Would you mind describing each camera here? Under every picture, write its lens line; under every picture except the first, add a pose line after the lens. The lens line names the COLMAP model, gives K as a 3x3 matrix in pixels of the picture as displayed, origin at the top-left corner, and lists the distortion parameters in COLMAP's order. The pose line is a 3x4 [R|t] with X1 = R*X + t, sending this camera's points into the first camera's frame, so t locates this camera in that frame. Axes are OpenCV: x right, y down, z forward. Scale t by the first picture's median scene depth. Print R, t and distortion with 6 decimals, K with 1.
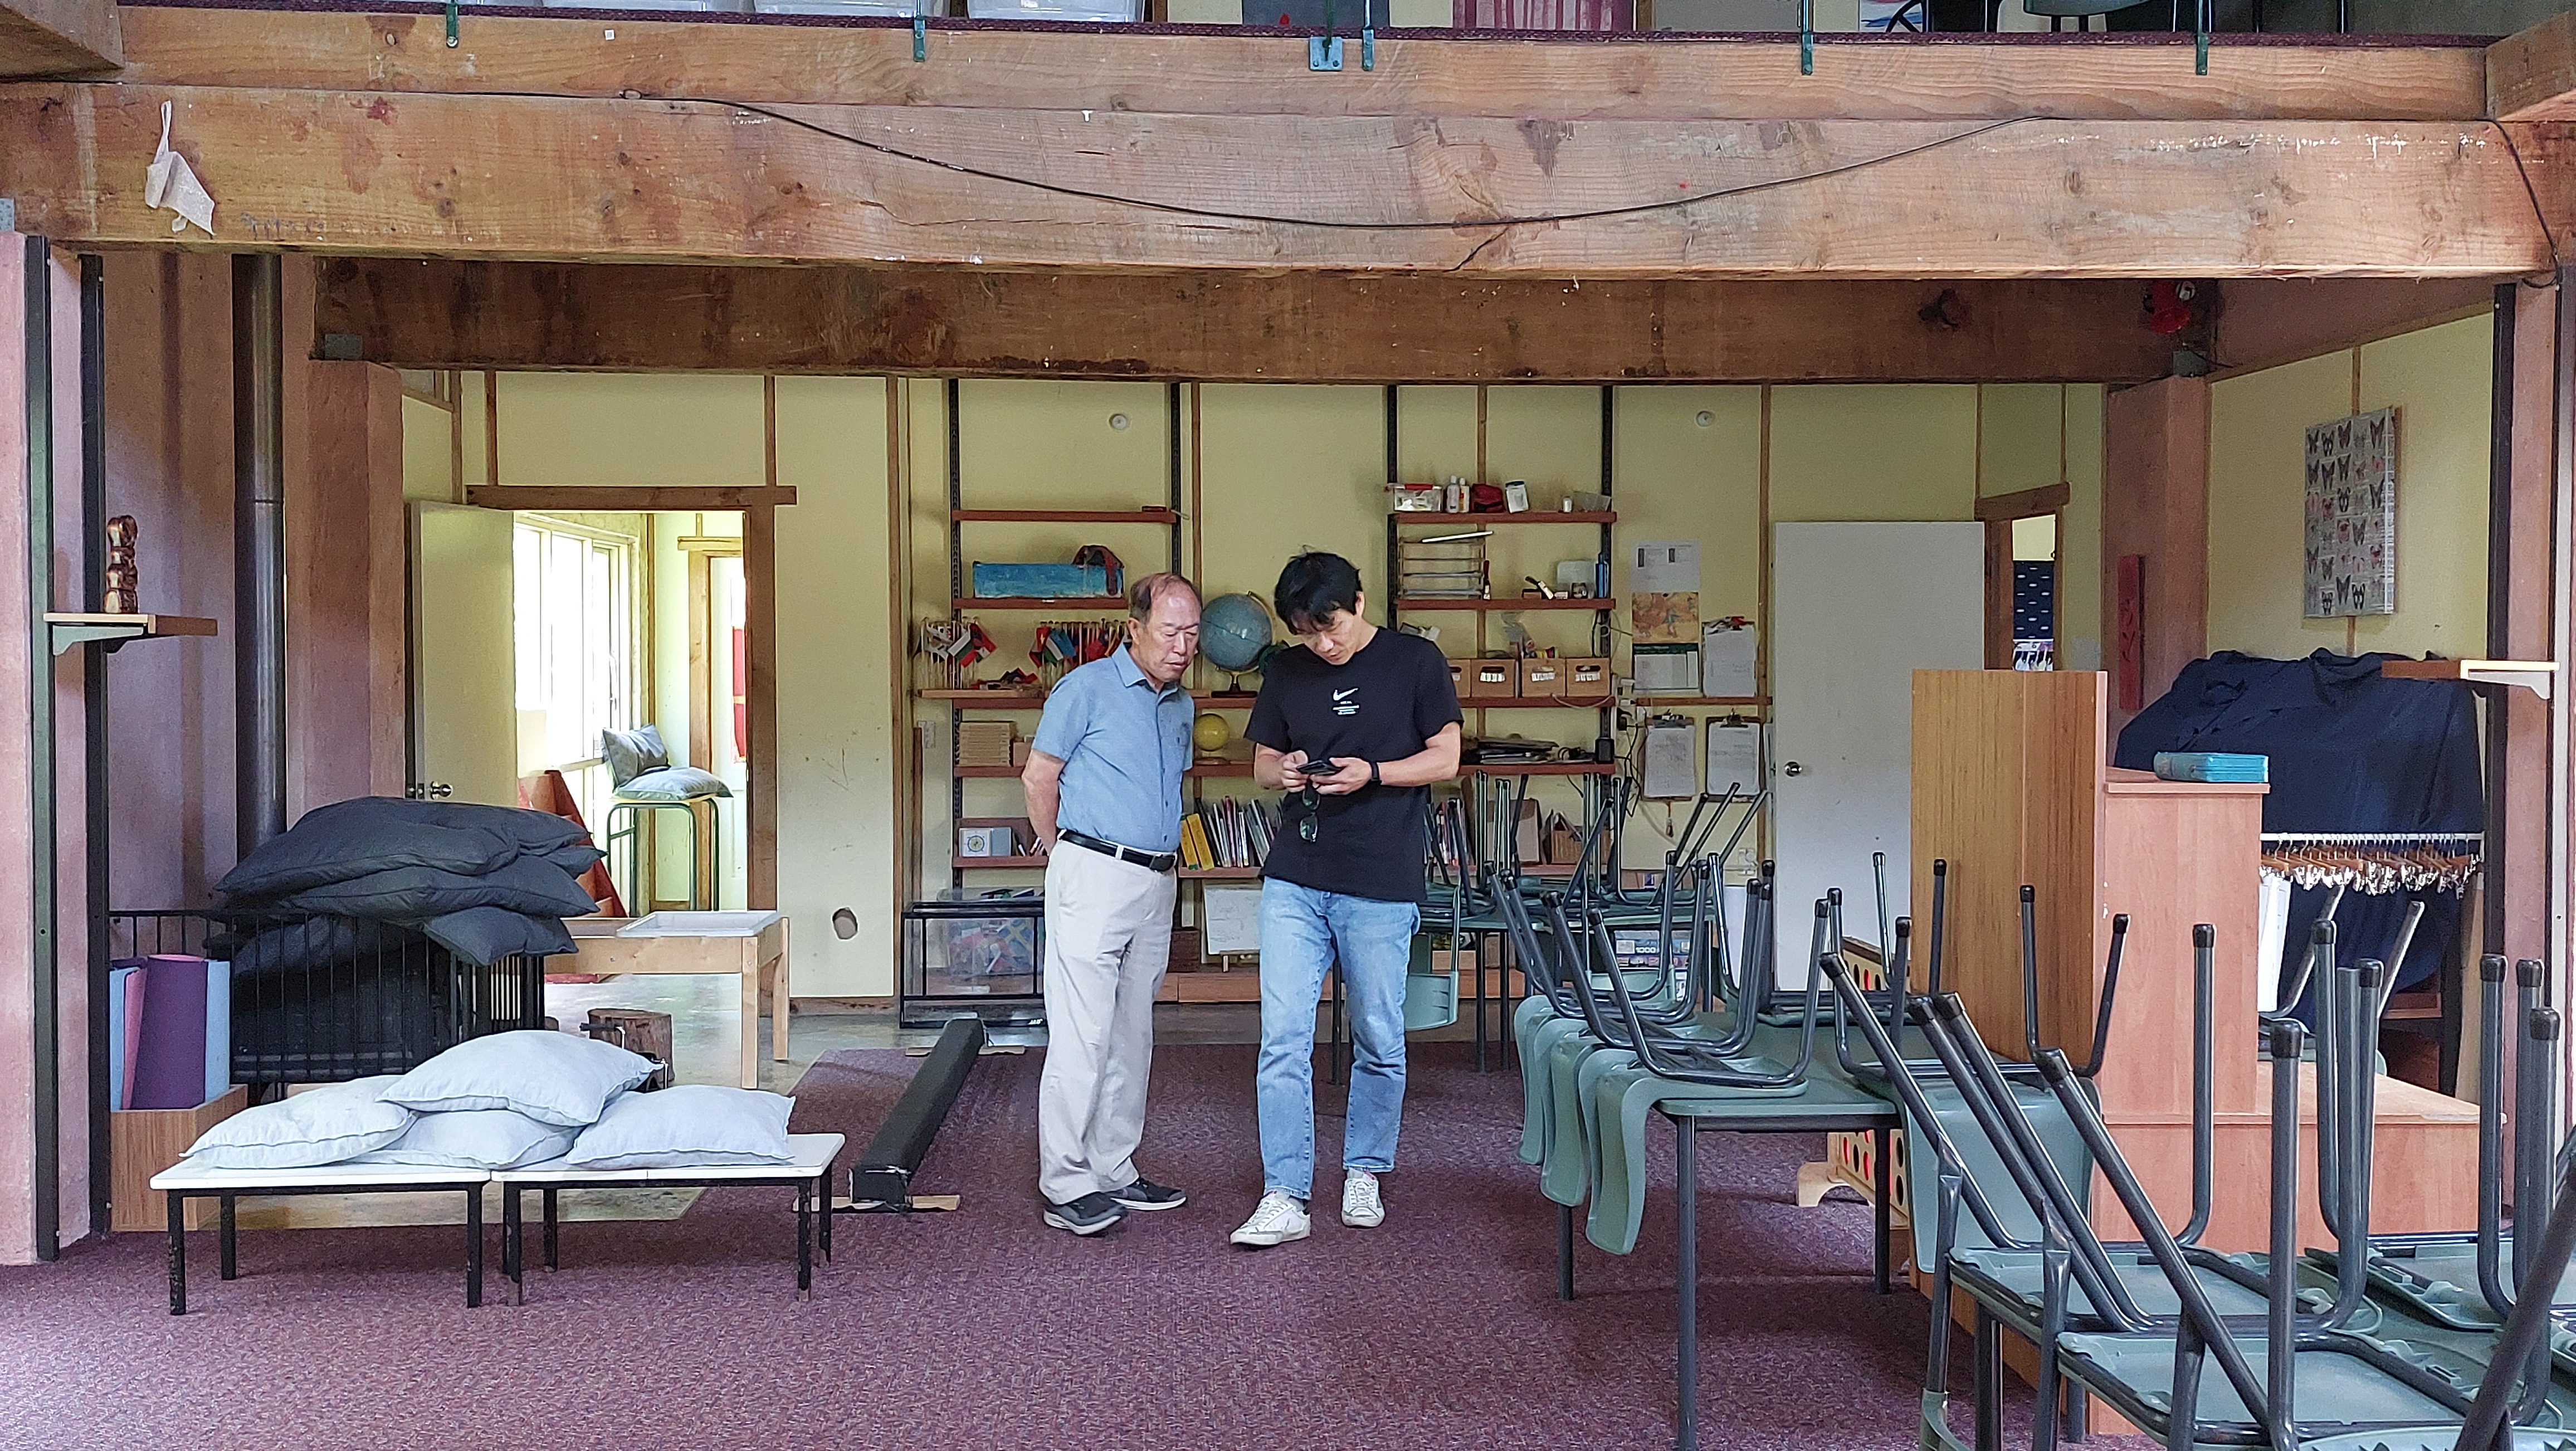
lens RADIAL K [[2683.8, 0, 1327.8], [0, 2683.8, 741.1], [0, 0, 1]] dist [0.039426, 0.000000]
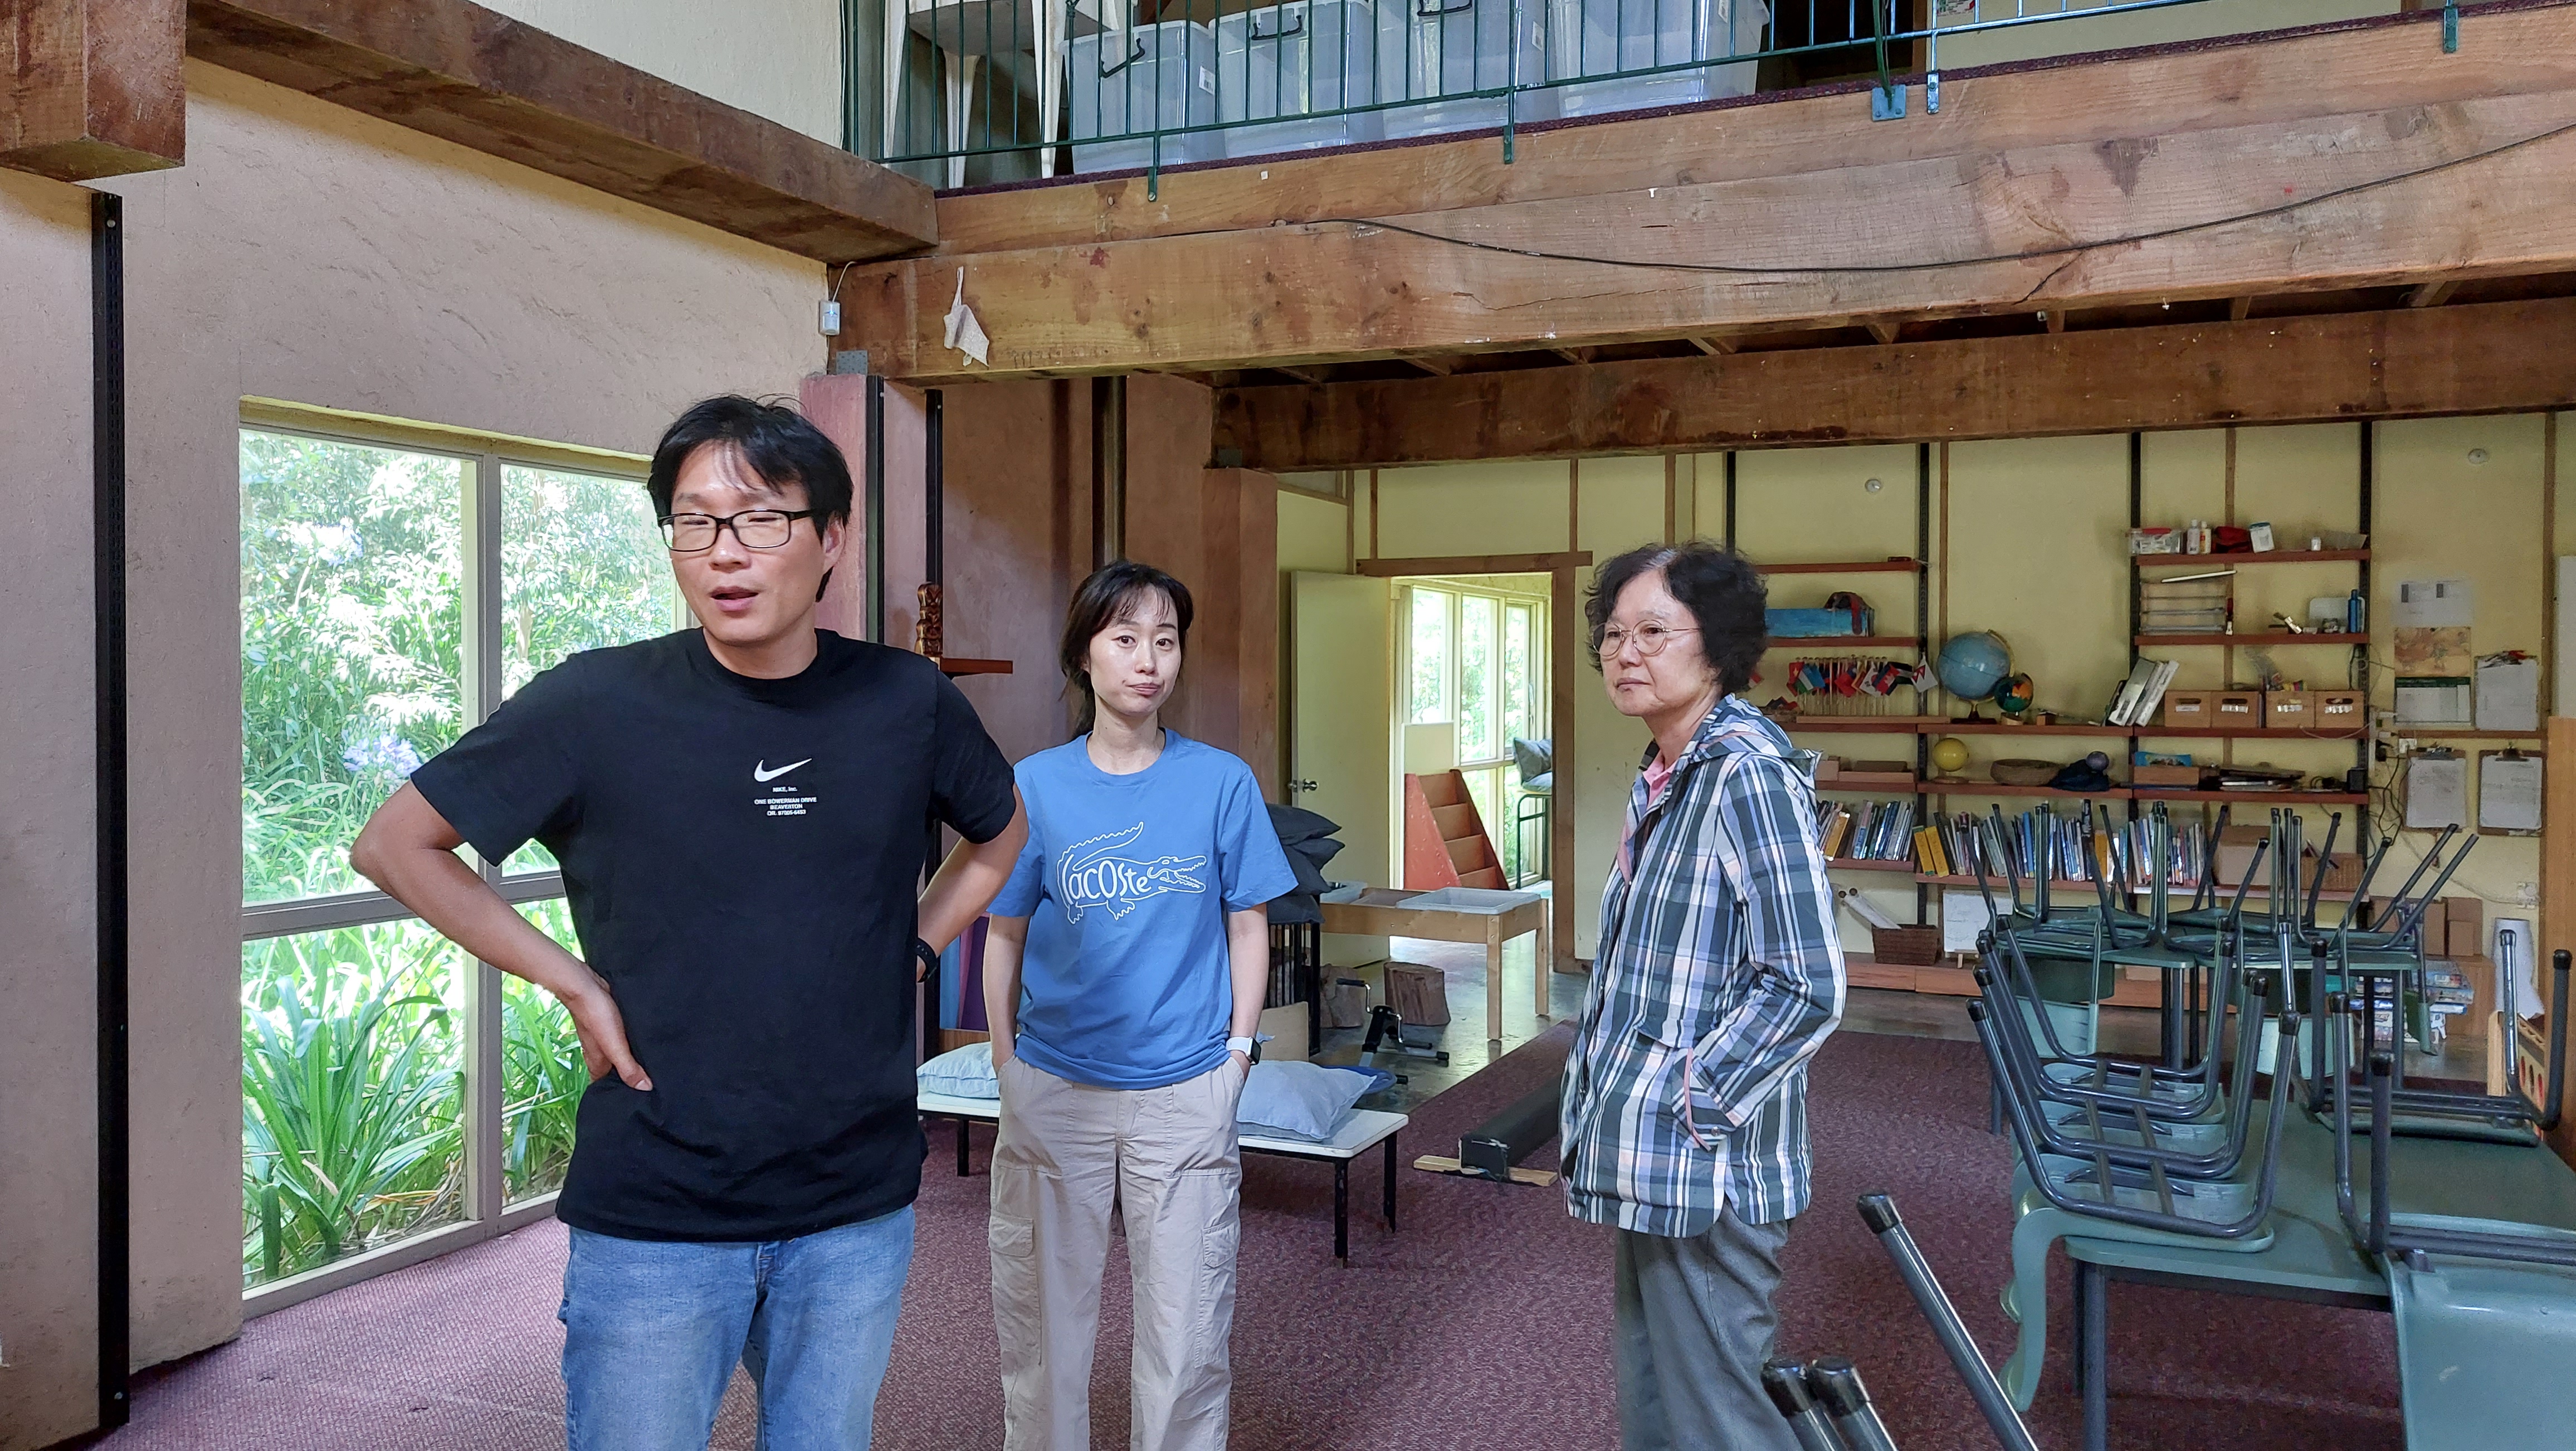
lens RADIAL K [[1921.0, 0, 1218.3], [0, 1921.0, 687.3], [0, 0, 1]] dist [0.065528, -0.073496]
pose [[0.881648, 0.004182, -0.471889, 0.122850], [-0.017676, 0.999552, -0.024167, -0.011409], [0.471577, 0.029648, 0.881327, 0.234270]]
